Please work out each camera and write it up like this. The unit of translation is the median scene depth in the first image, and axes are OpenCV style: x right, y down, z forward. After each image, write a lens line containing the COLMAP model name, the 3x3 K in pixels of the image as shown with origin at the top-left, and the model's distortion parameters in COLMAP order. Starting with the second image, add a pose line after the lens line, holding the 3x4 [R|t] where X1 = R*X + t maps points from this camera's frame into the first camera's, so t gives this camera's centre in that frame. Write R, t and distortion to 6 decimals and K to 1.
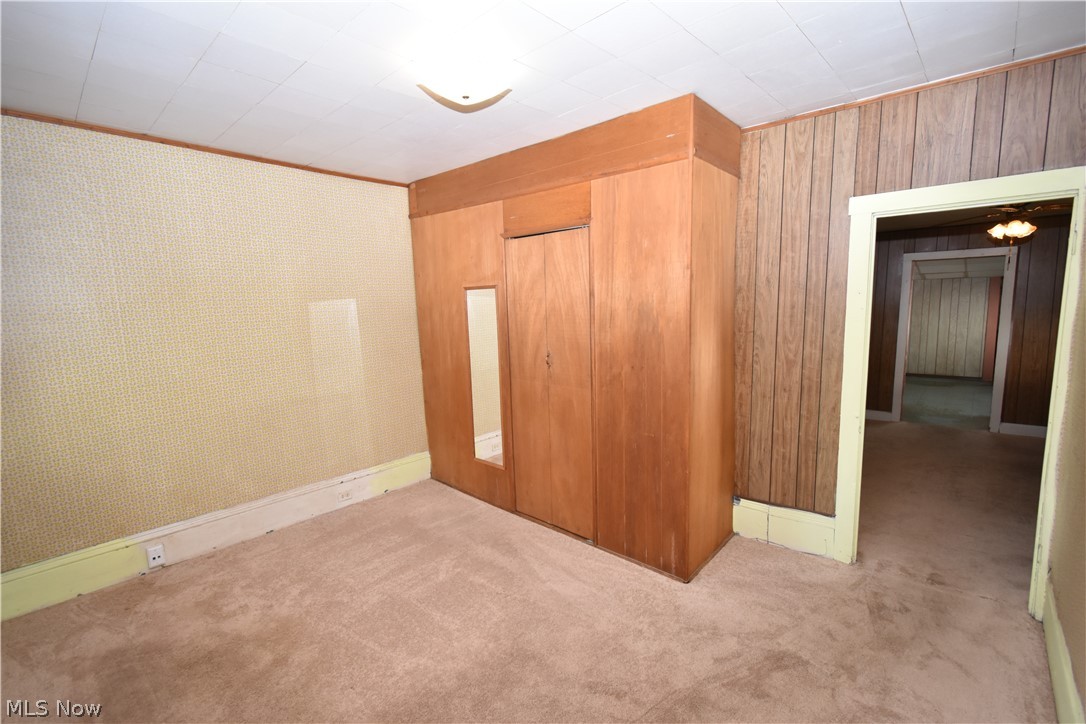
lens RADIAL K [[476.5, 0, 546.9], [0, 476.5, 364.6], [0, 0, 1]] dist [0.003621, -0.000136]
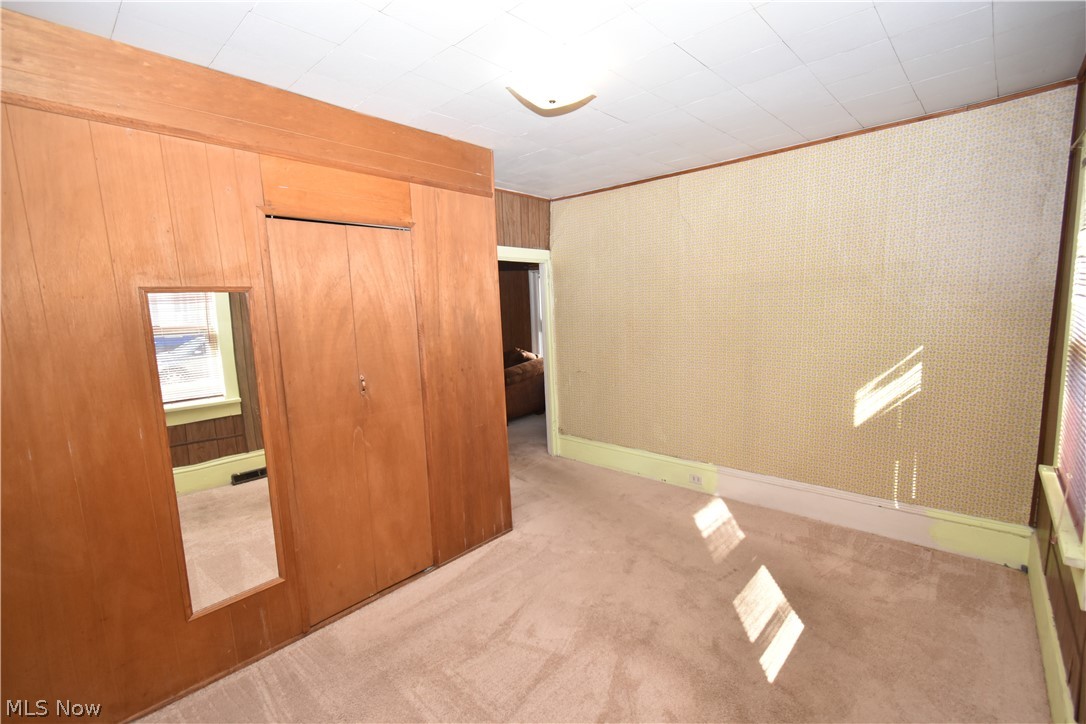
lens RADIAL K [[476.5, 0, 546.9], [0, 476.5, 364.6], [0, 0, 1]] dist [0.003621, -0.000136]
pose [[0.006070, -0.101607, 0.994806, -0.857179], [0.170943, 0.980287, 0.099080, -0.076952], [-0.985262, 0.169453, 0.023320, 0.746687]]
